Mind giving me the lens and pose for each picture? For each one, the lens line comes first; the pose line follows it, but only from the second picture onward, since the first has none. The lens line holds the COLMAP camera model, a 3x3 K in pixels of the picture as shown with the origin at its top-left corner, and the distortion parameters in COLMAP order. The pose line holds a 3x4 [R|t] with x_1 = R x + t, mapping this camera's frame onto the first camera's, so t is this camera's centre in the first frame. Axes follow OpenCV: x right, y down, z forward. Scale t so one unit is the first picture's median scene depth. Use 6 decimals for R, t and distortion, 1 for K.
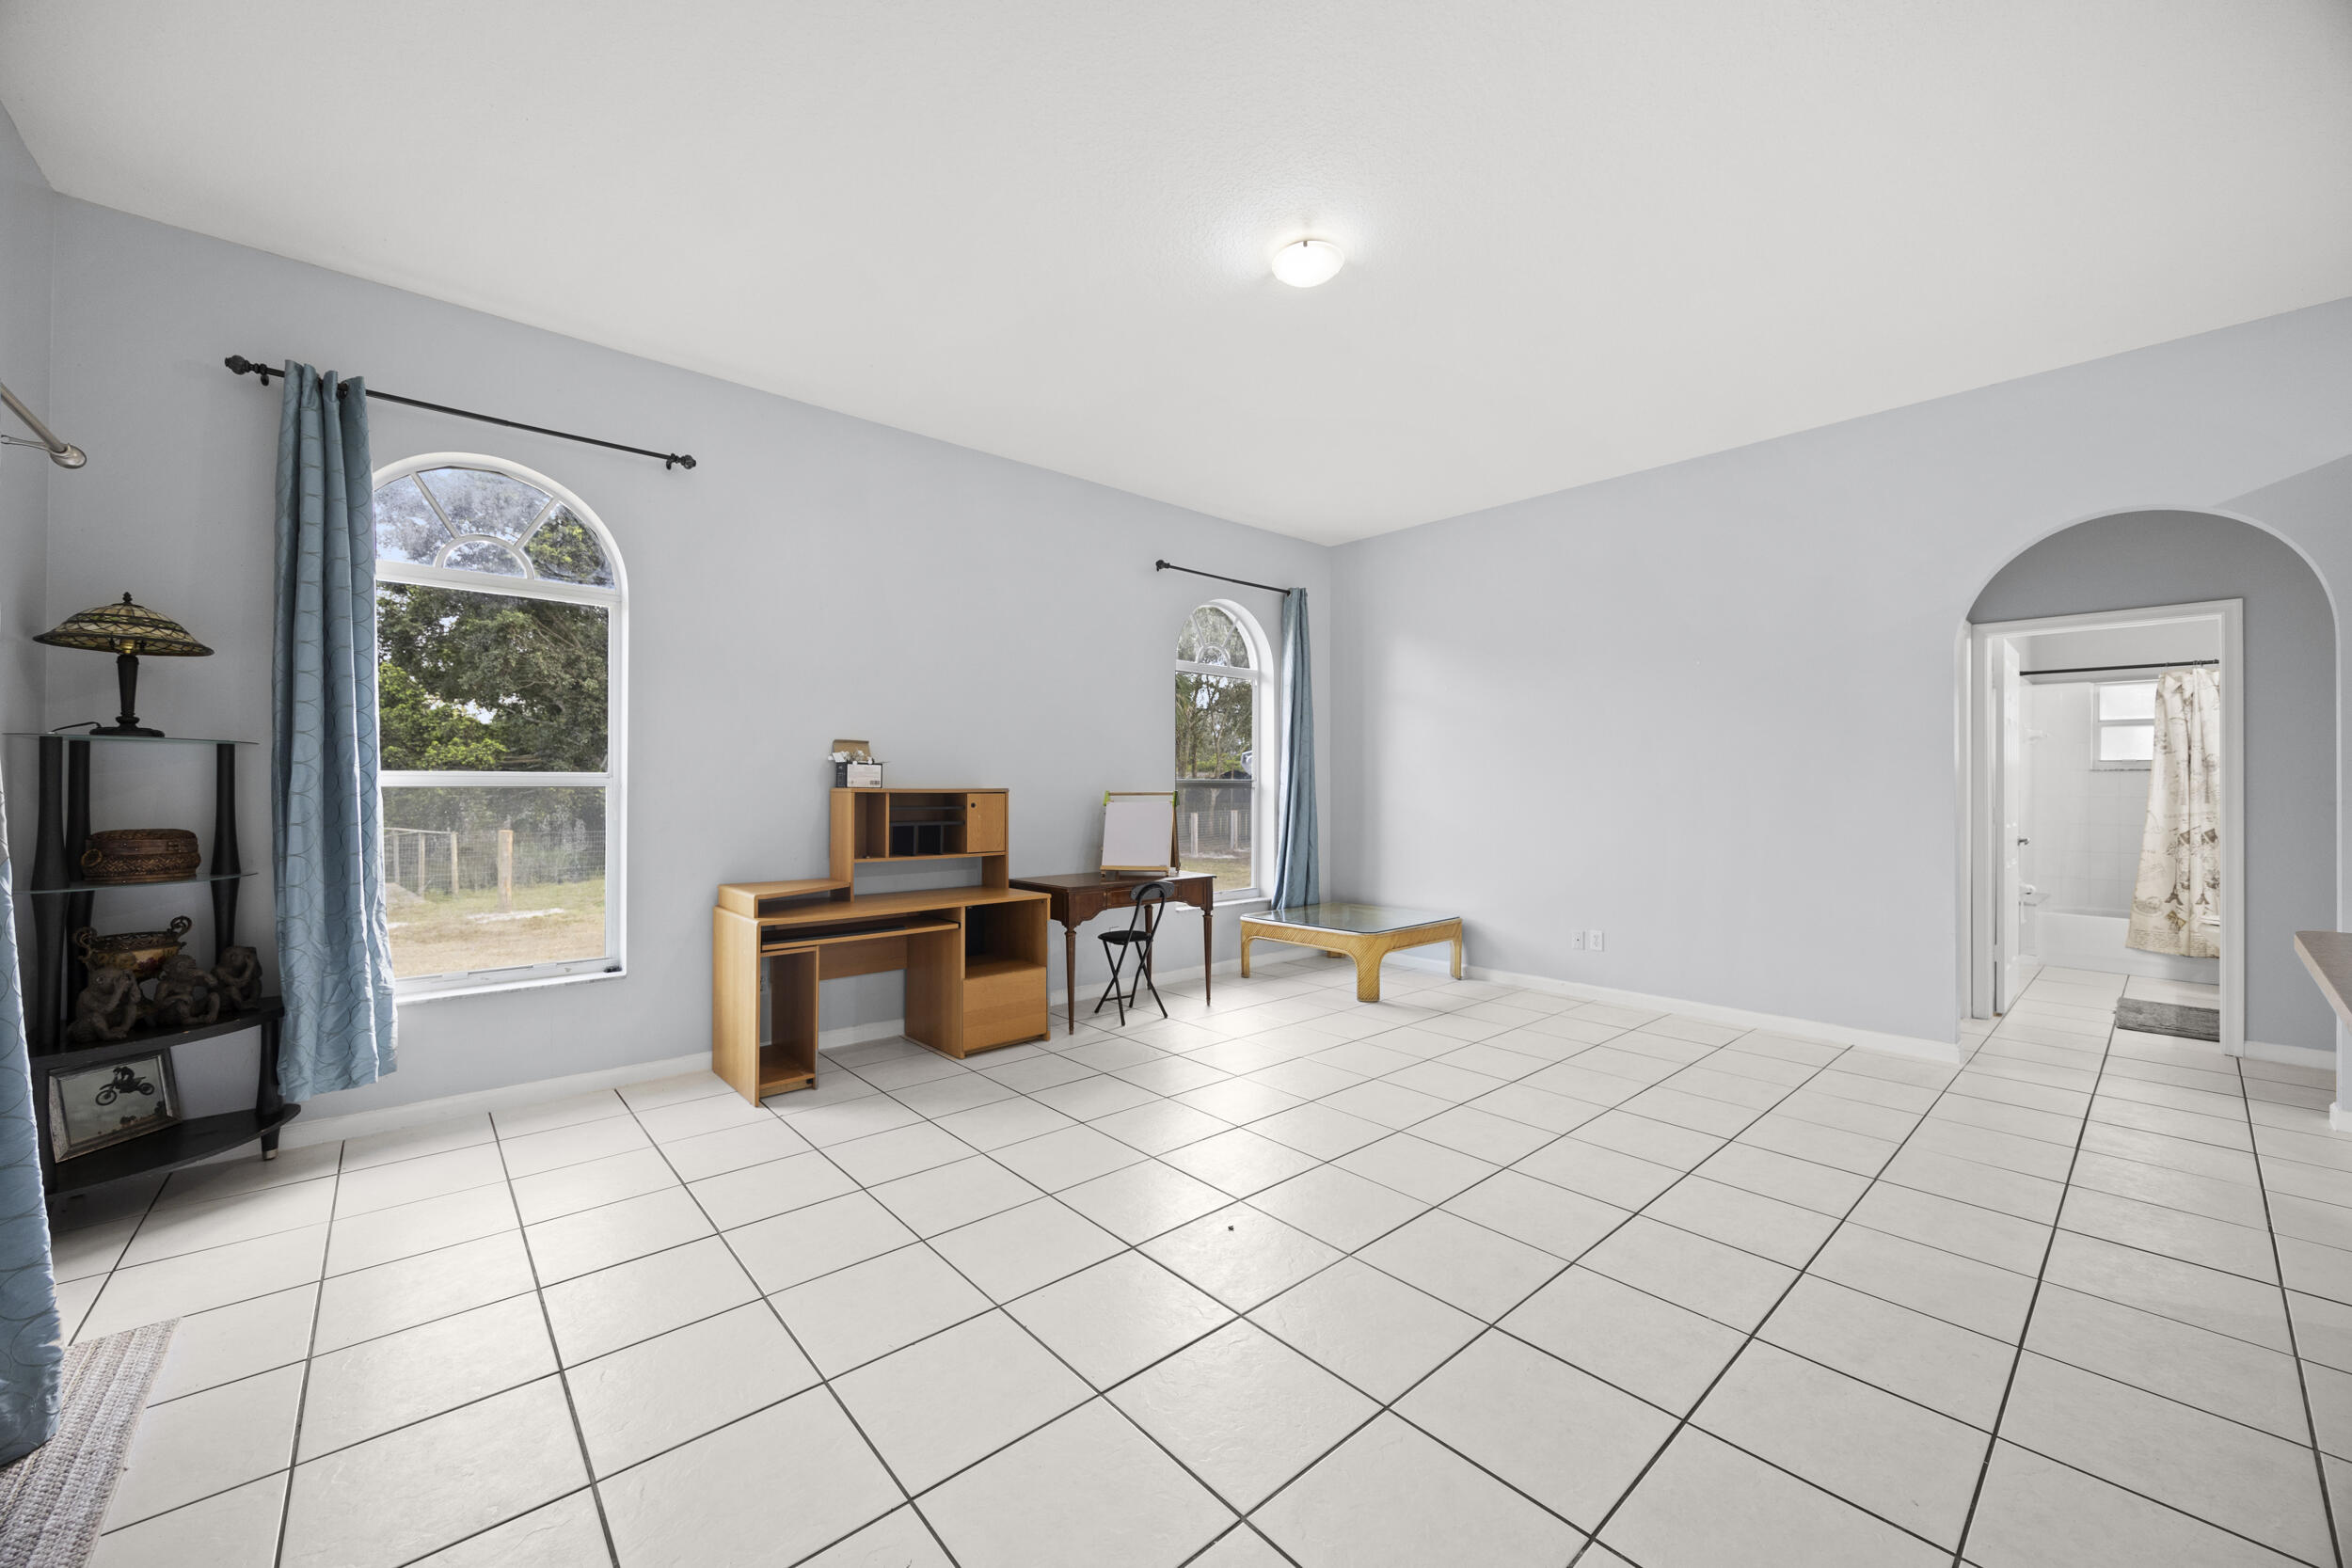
lens RADIAL K [[894.6, 0, 1166.6], [0, 894.6, 784.0], [0, 0, 1]] dist [-0.002552, -0.000537]
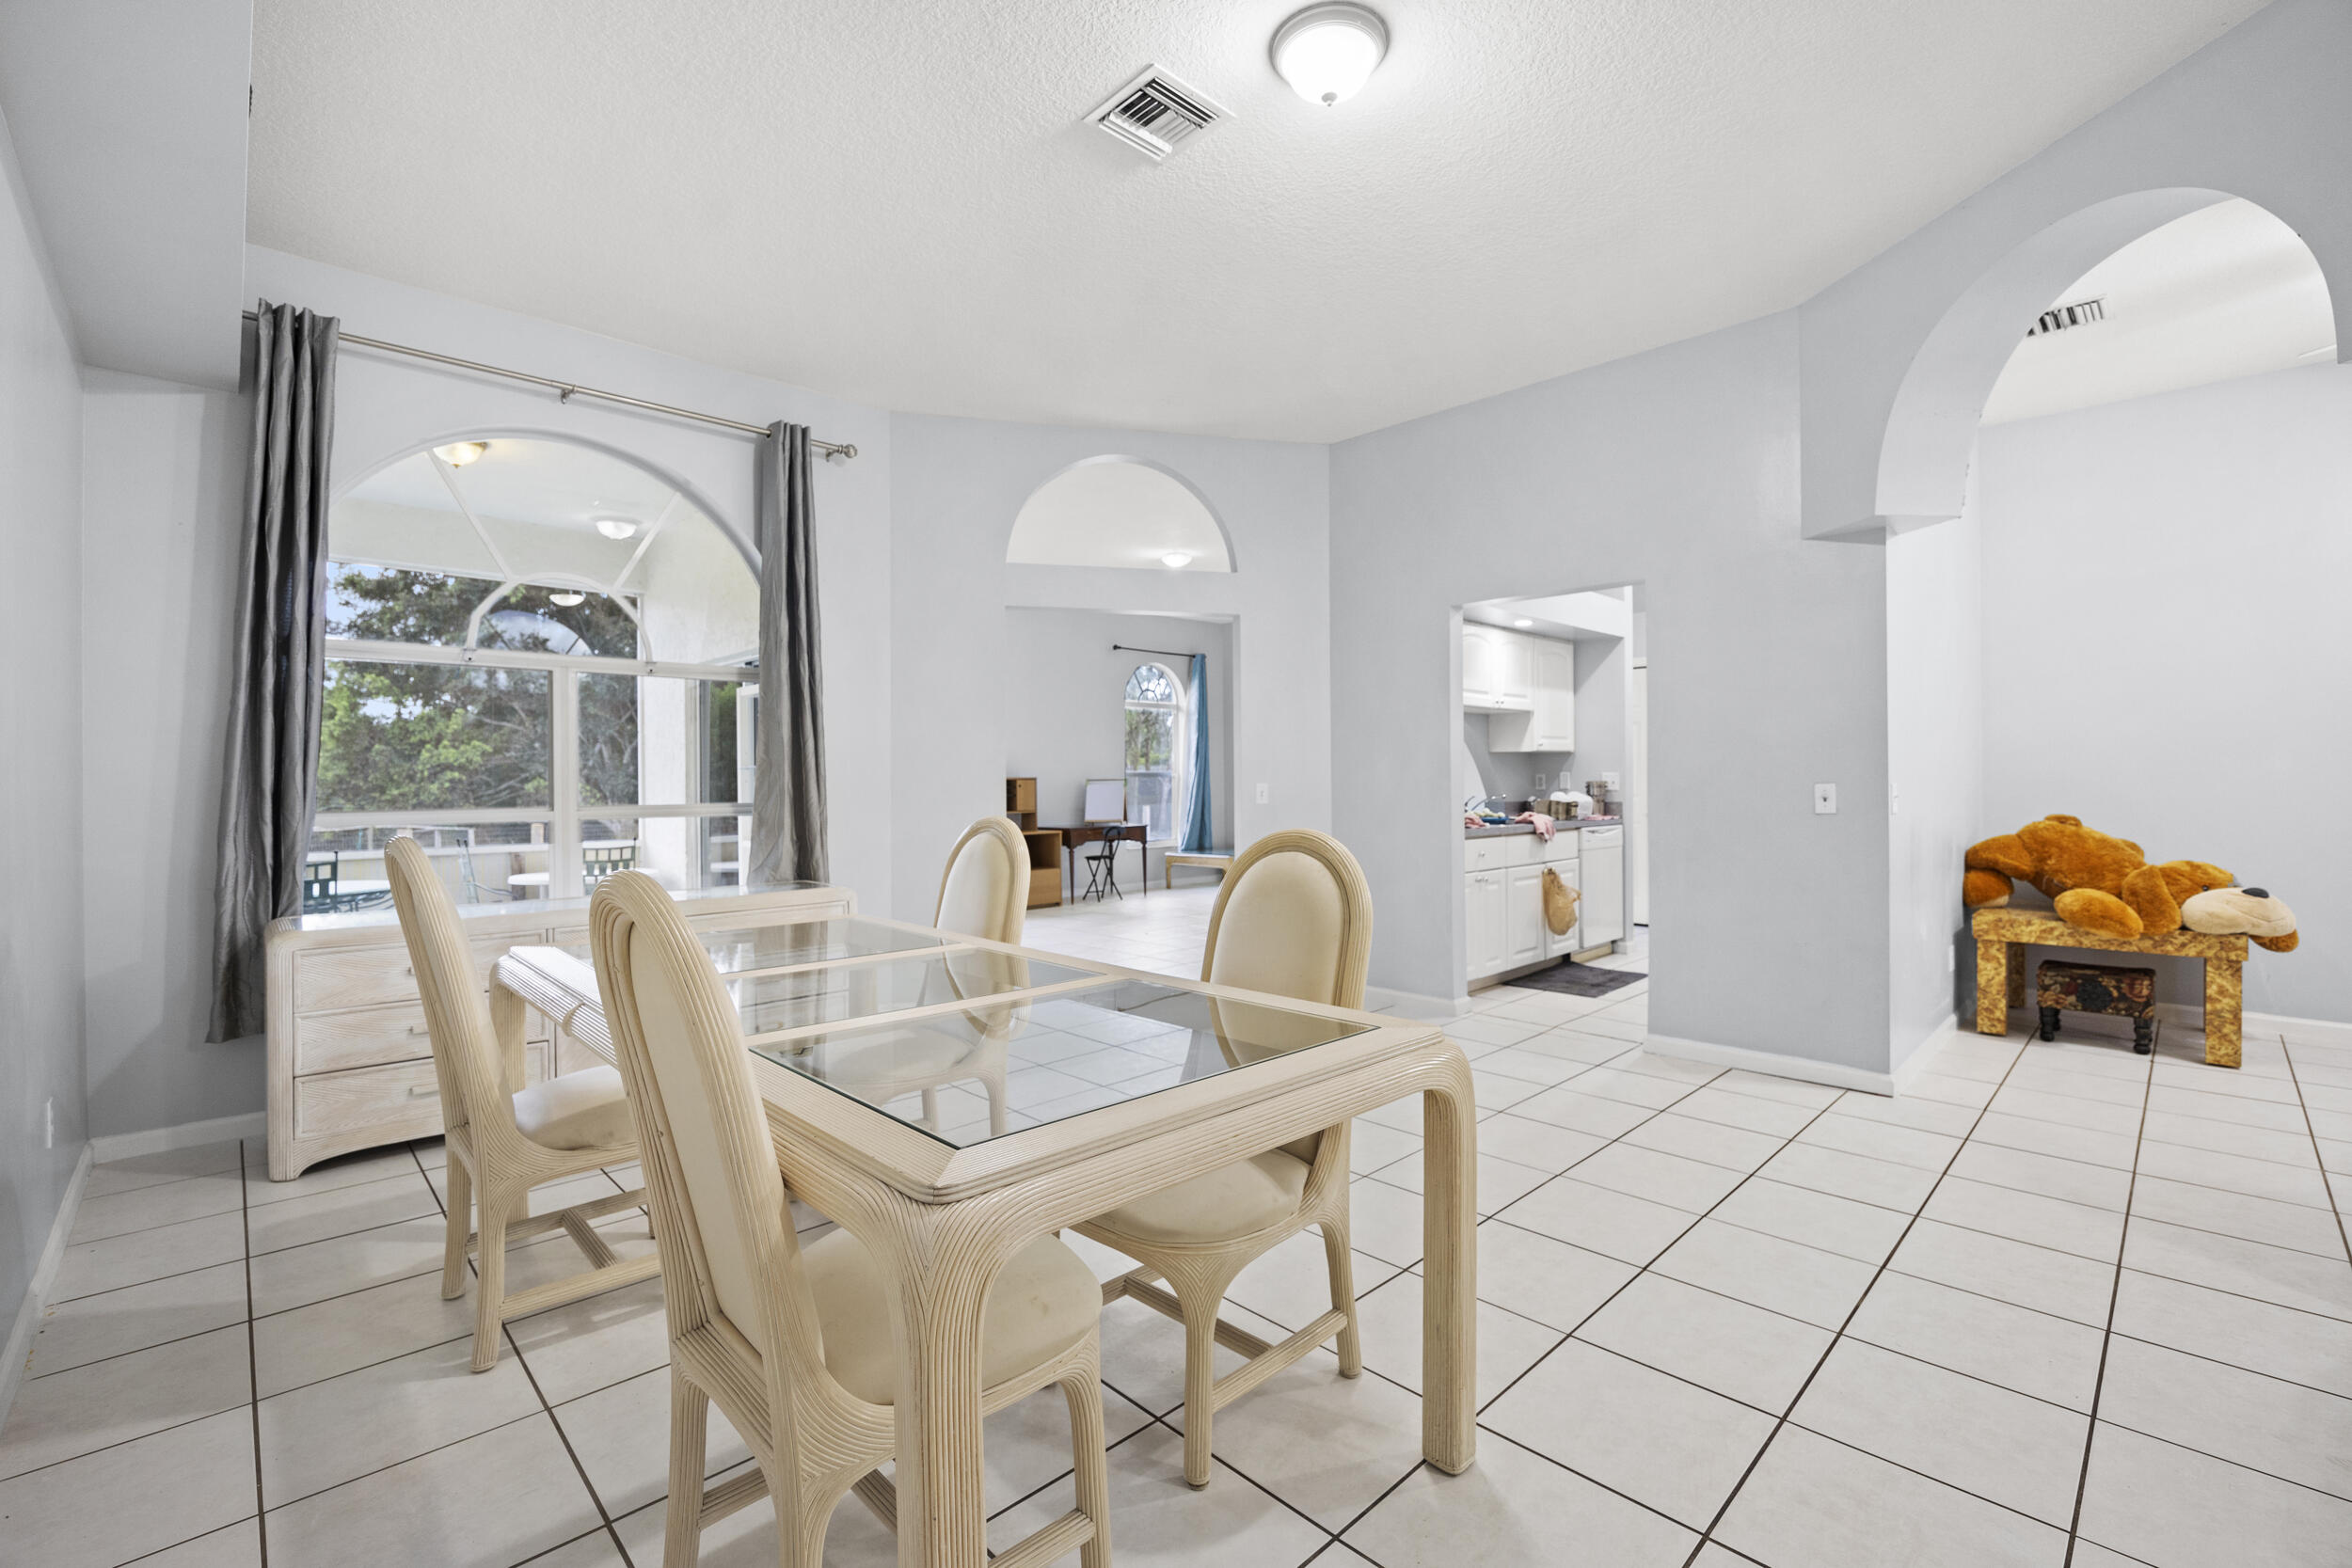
lens RADIAL K [[1007.0, 0, 1158.0], [0, 1007.0, 786.2], [0, 0, 1]] dist [-0.011397, -0.000768]
pose [[0.999171, -0.010798, 0.039245, -0.004398], [0.010497, 0.999914, 0.007864, 0.008112], [-0.039326, -0.007445, 0.999199, -1.032166]]
